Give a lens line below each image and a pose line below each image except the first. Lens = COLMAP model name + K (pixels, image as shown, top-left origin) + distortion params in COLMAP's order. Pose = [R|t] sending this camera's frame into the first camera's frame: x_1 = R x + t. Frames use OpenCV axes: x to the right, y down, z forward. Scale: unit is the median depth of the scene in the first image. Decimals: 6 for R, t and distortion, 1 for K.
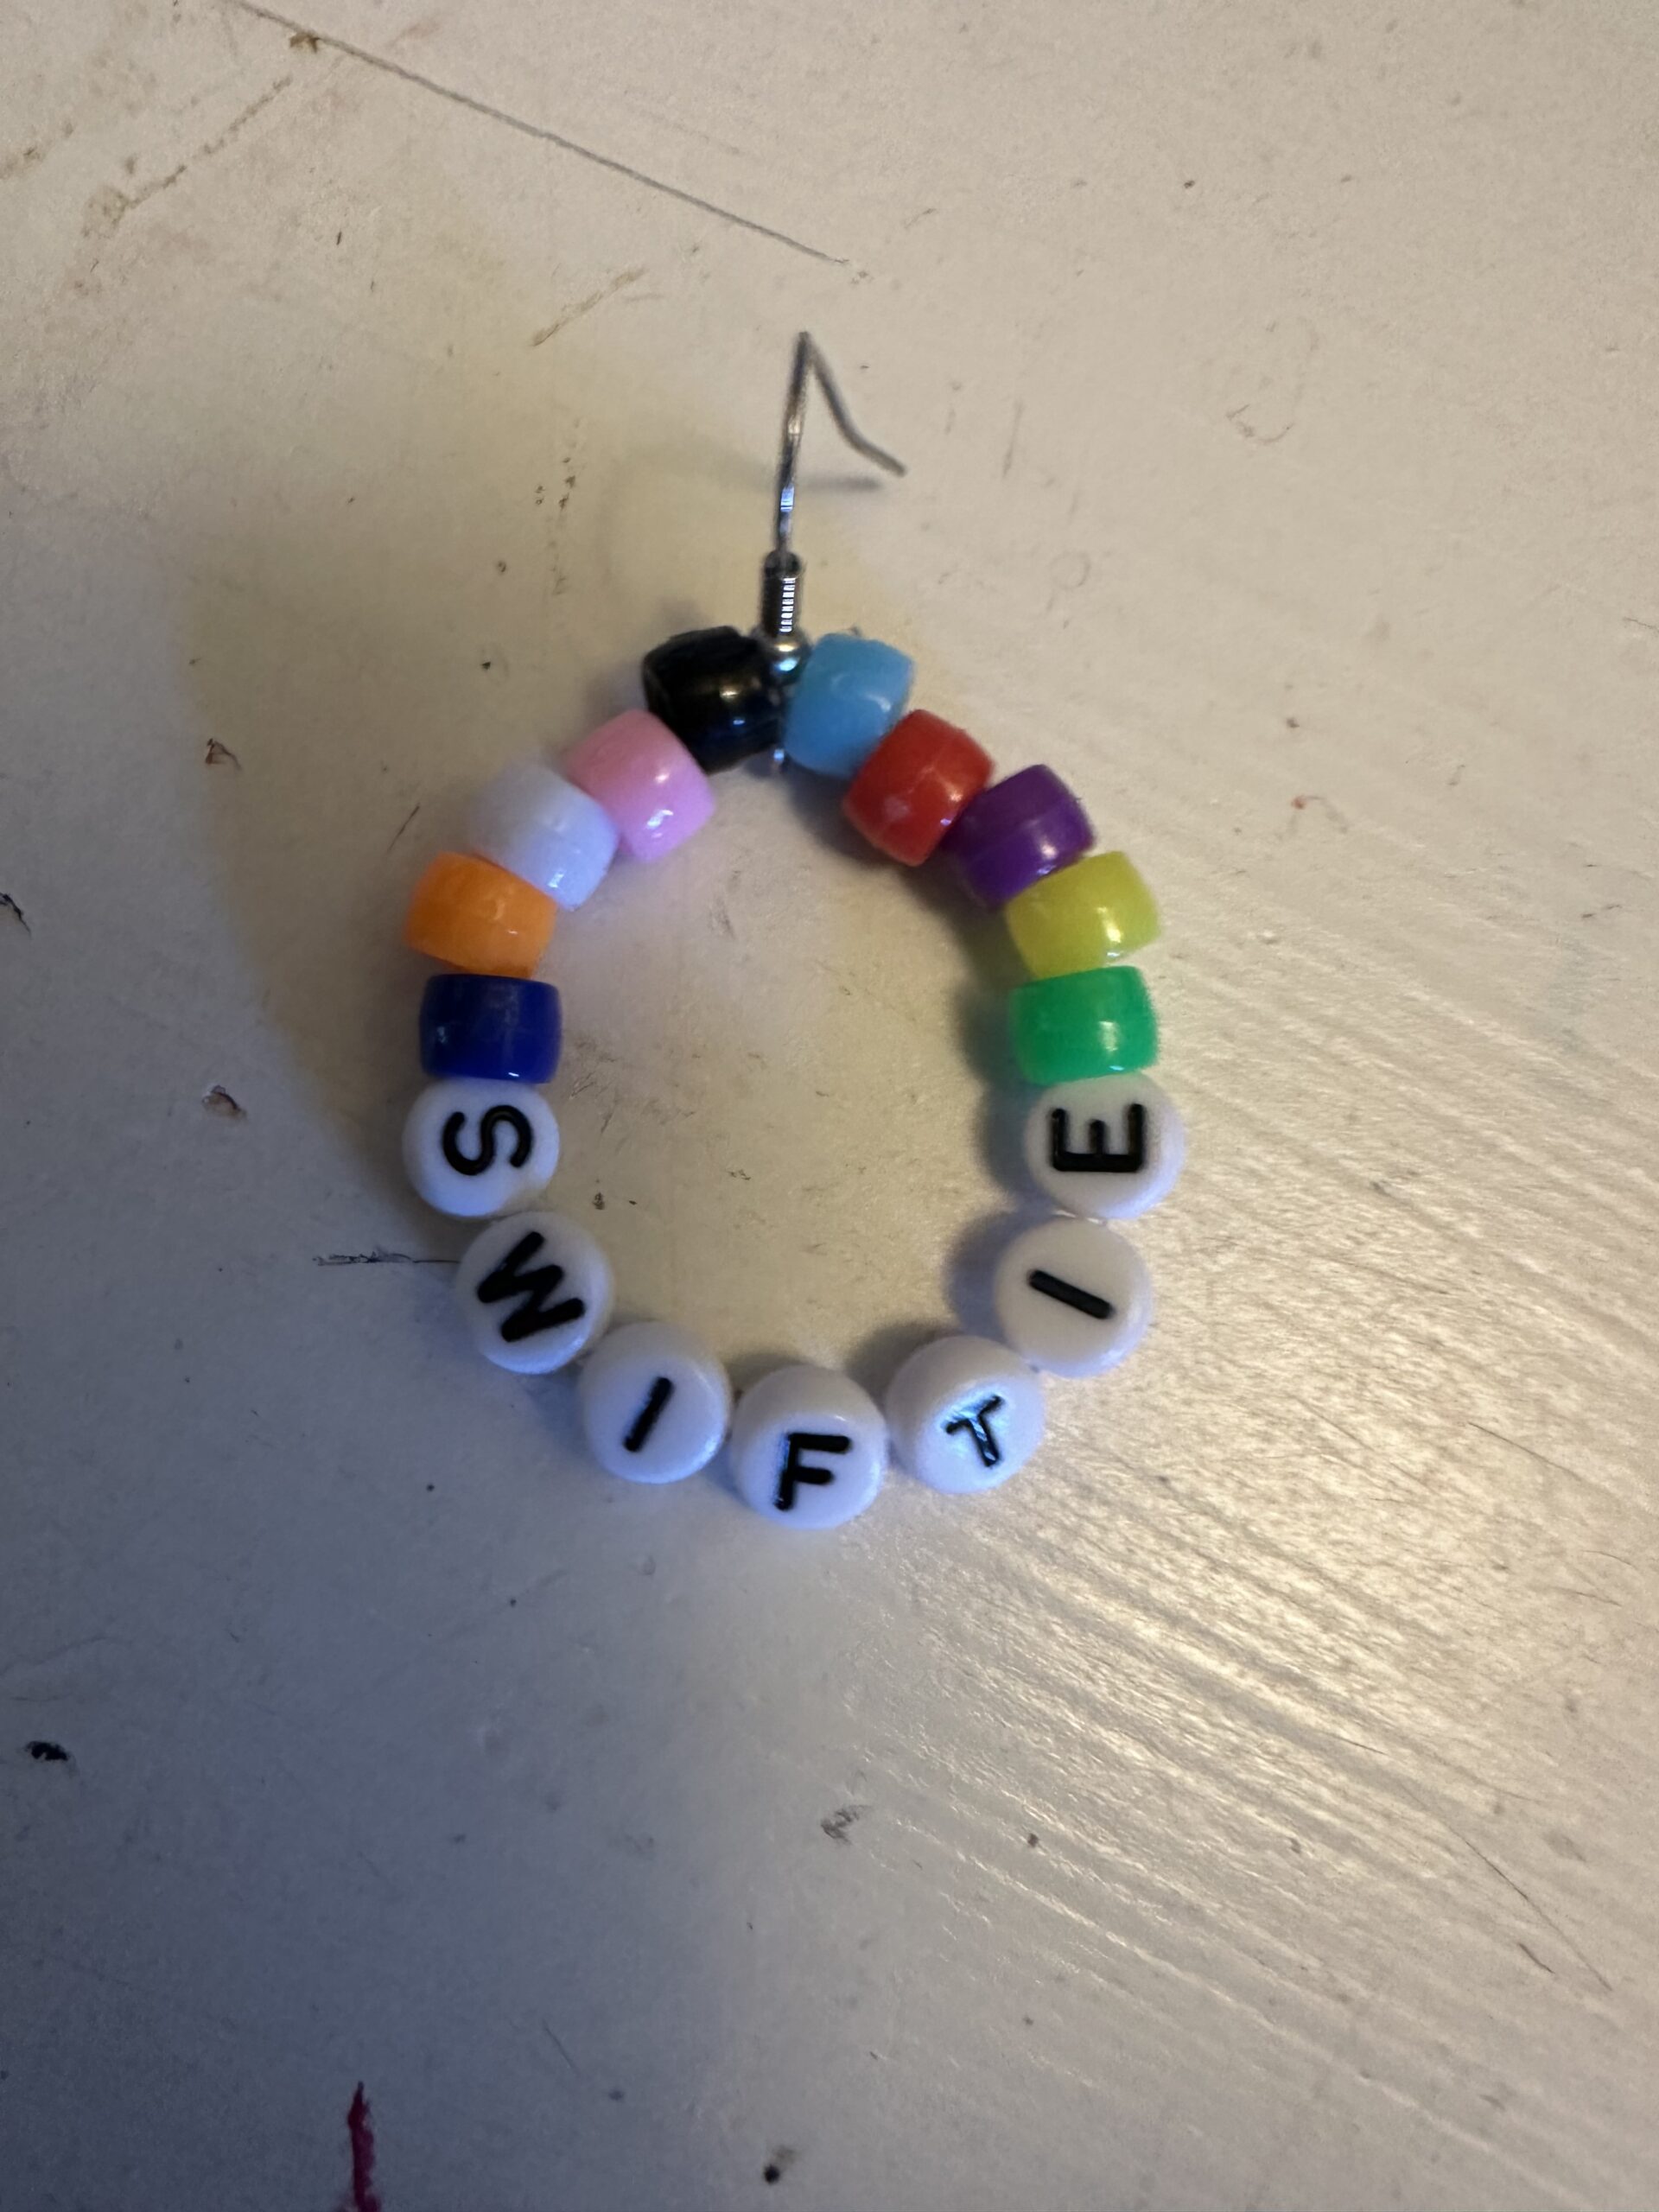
lens RADIAL K [[1581.3, 0, 711.4], [0, 1581.3, 1048.9], [0, 0, 1]] dist [-0.009281, -0.000485]
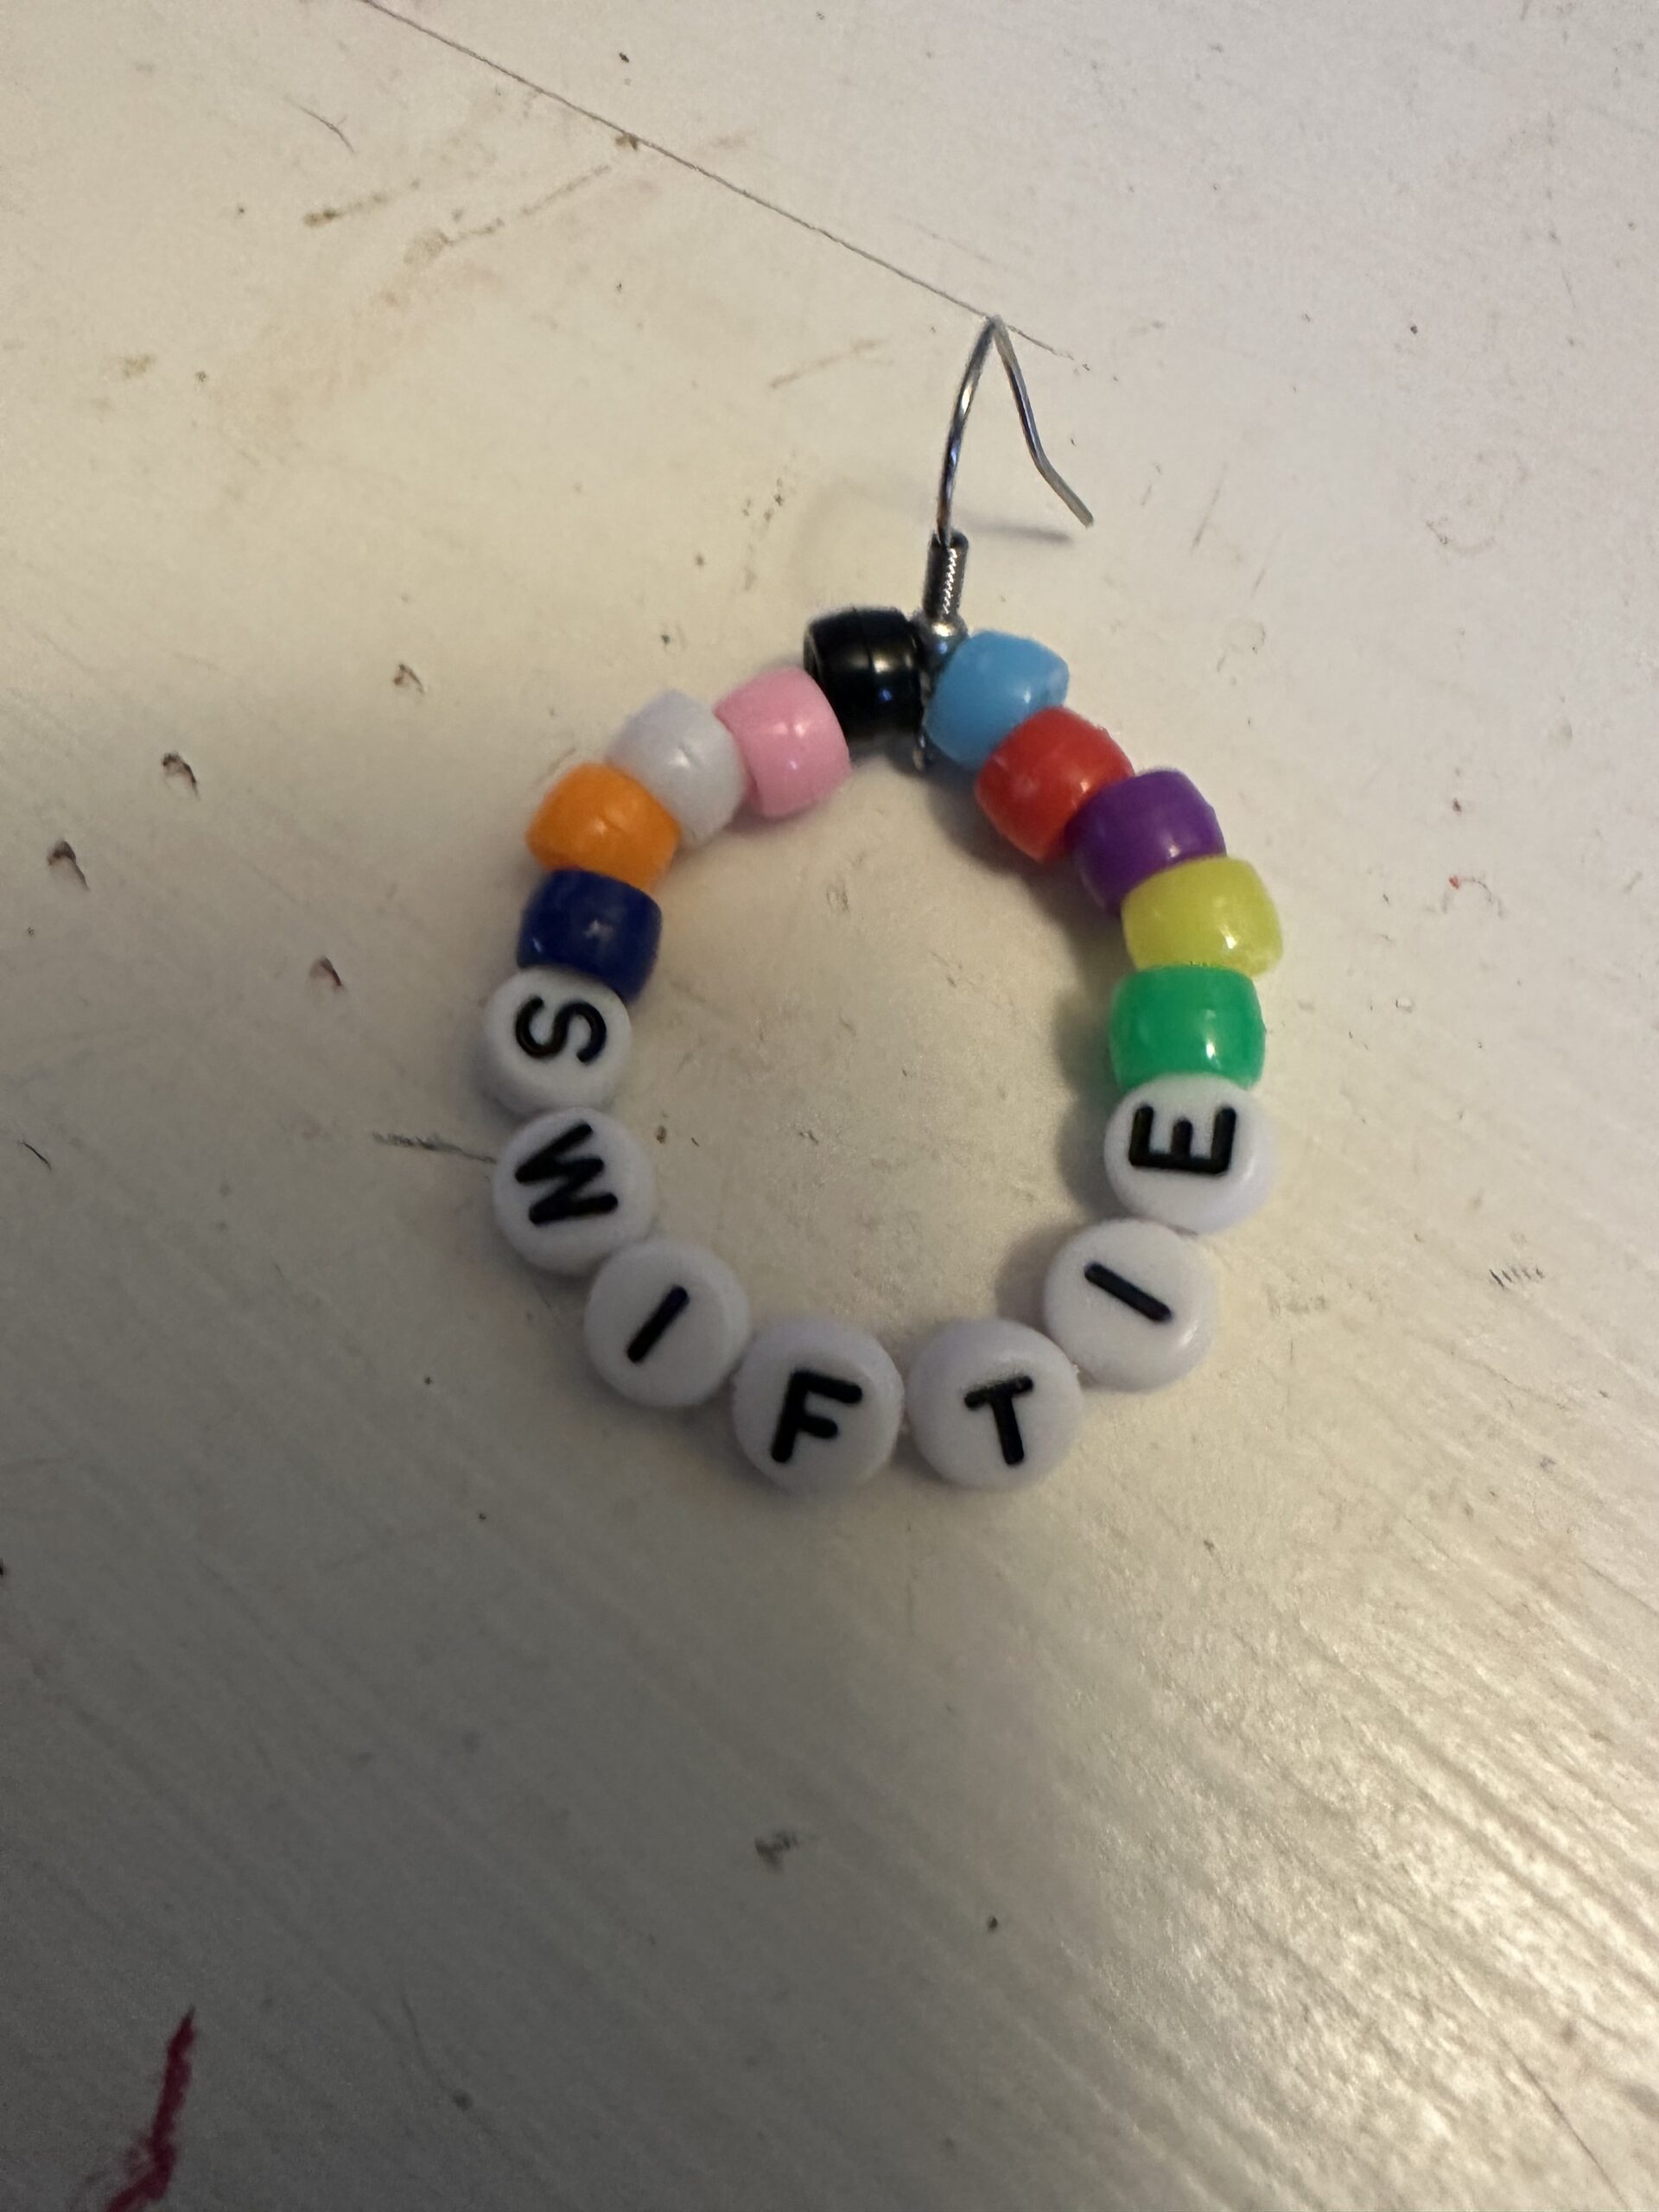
lens RADIAL K [[1581.3, 0, 711.4], [0, 1581.3, 1048.9], [0, 0, 1]] dist [-0.009281, -0.000485]
pose [[0.973419, 0.170924, -0.152446, 0.100738], [-0.199273, 0.960167, -0.195882, 0.234445], [0.112893, 0.221054, 0.968705, 0.042112]]
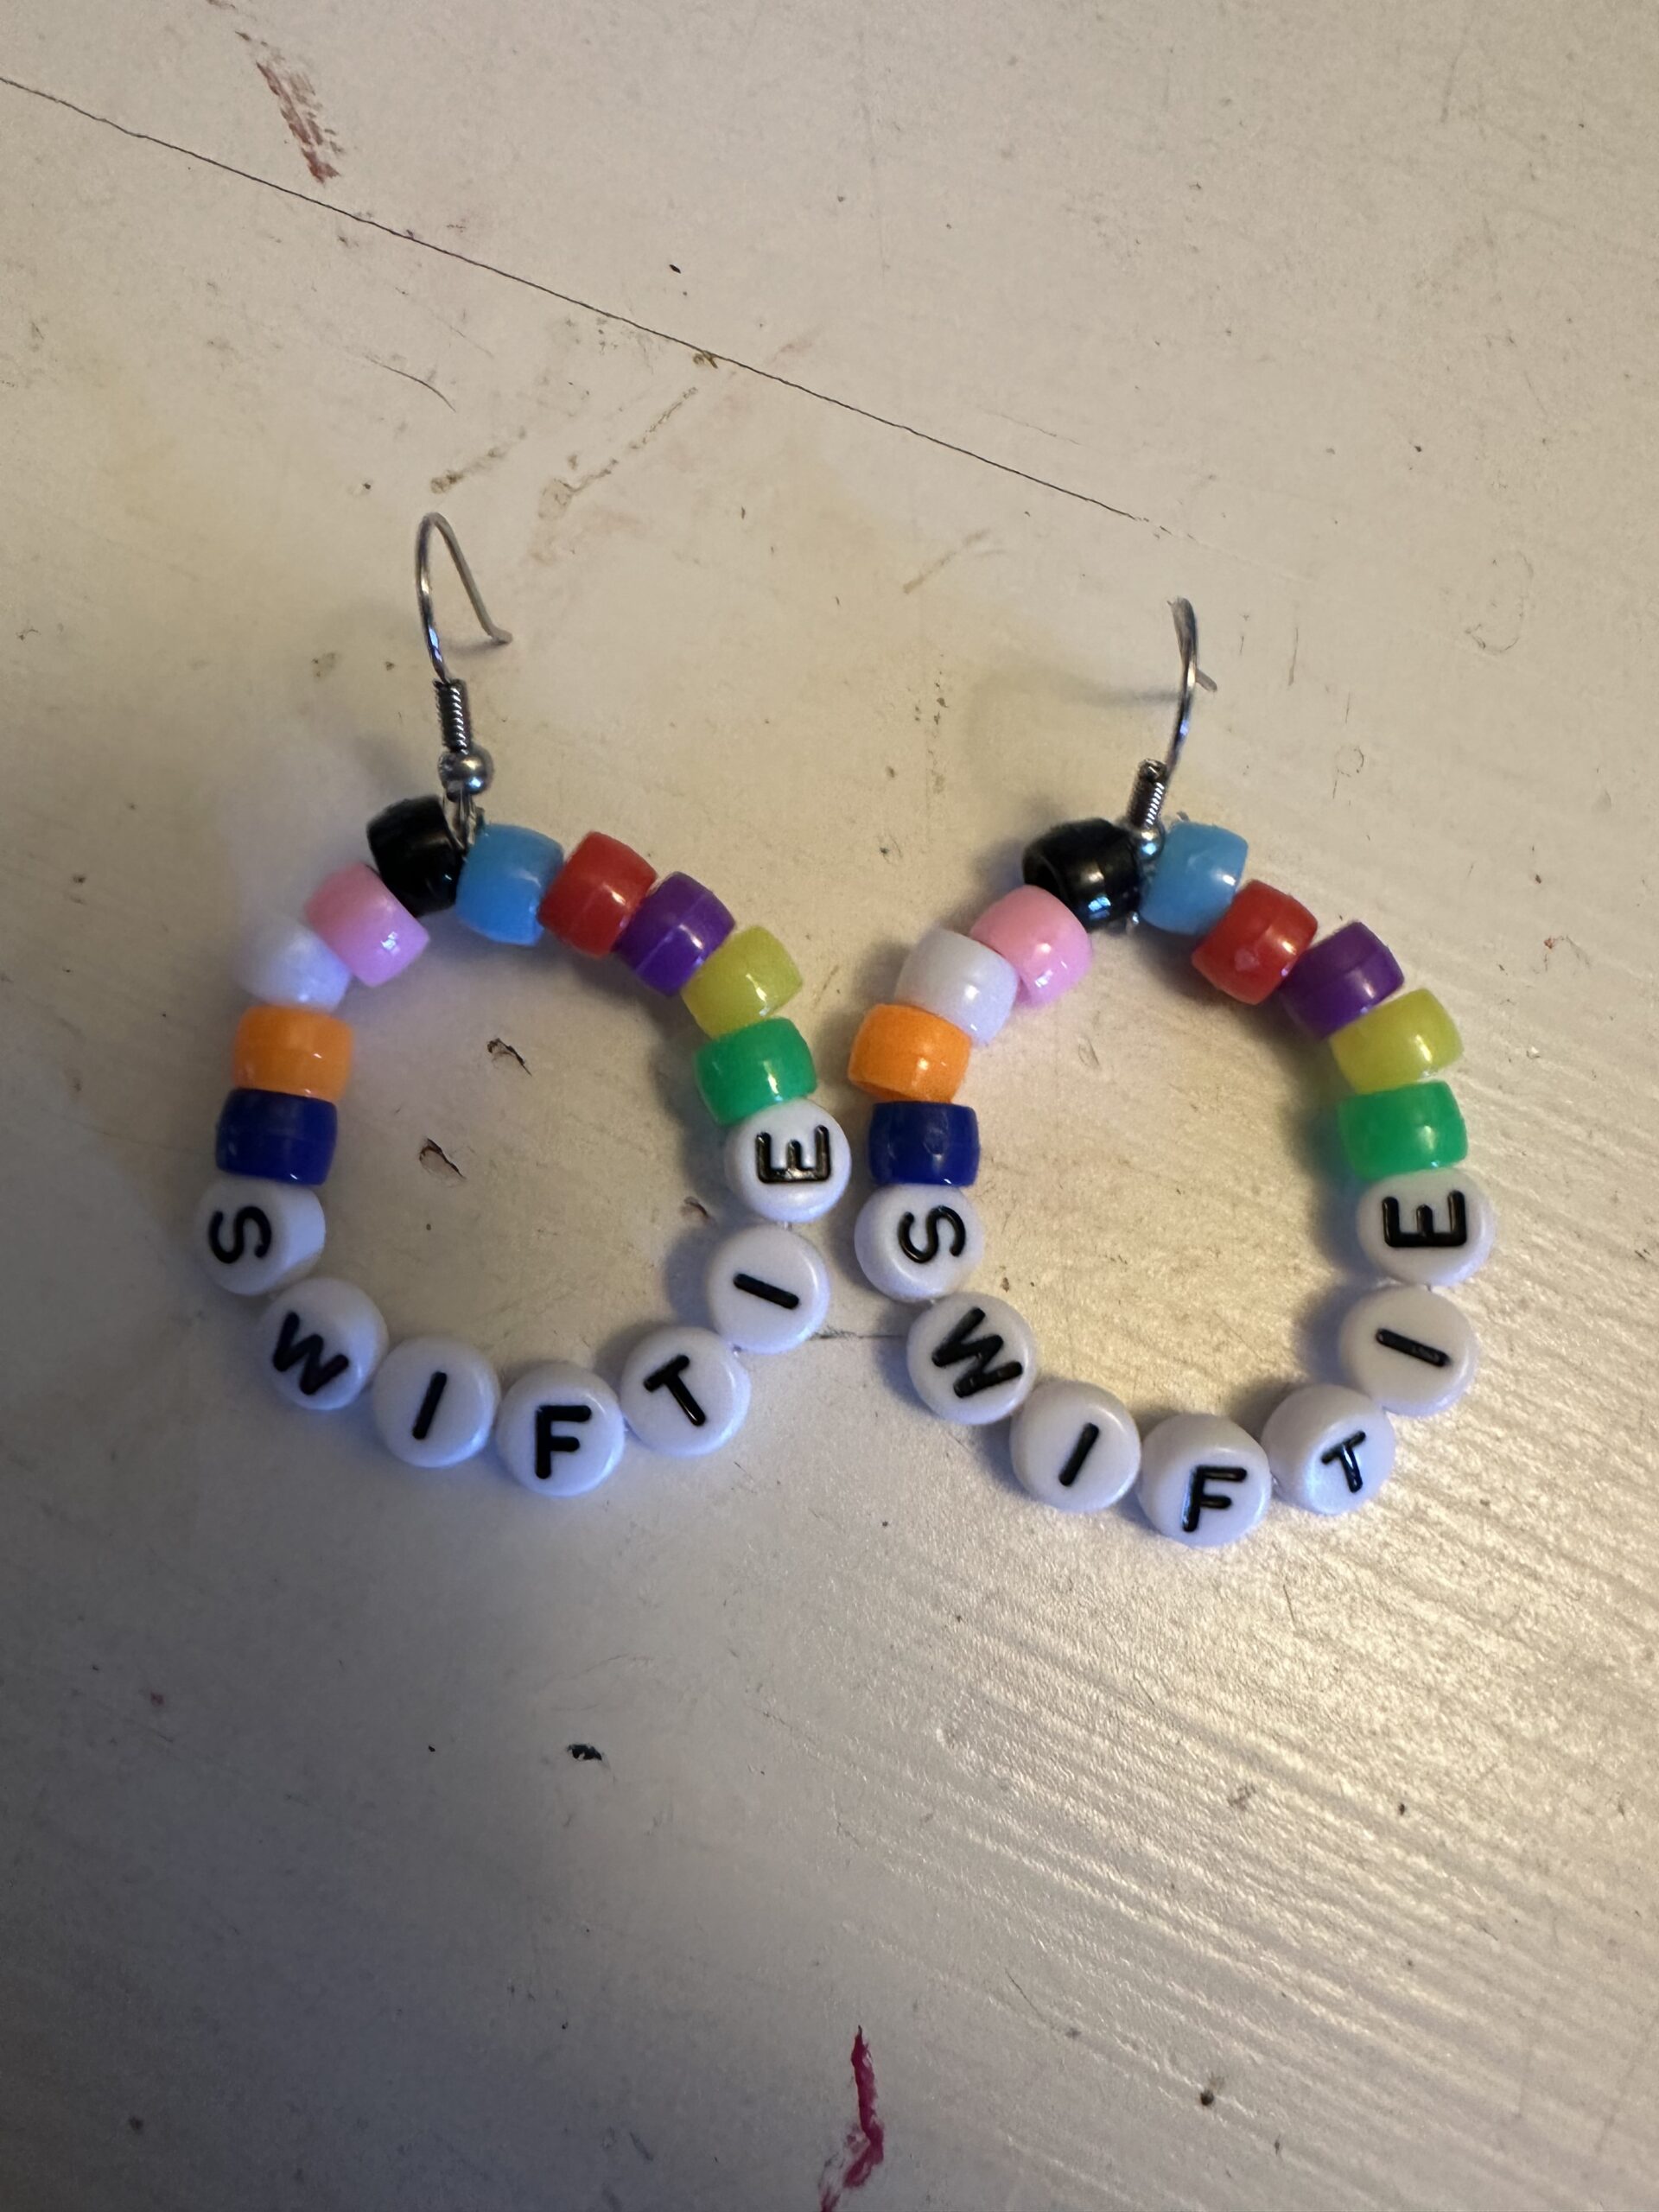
lens RADIAL K [[1581.3, 0, 711.4], [0, 1581.3, 1048.9], [0, 0, 1]] dist [-0.009281, -0.000485]
pose [[0.999604, -0.026722, -0.008850, -0.286684], [0.026018, 0.997080, -0.071800, -0.003252], [0.010743, 0.071541, 0.997380, -0.236726]]
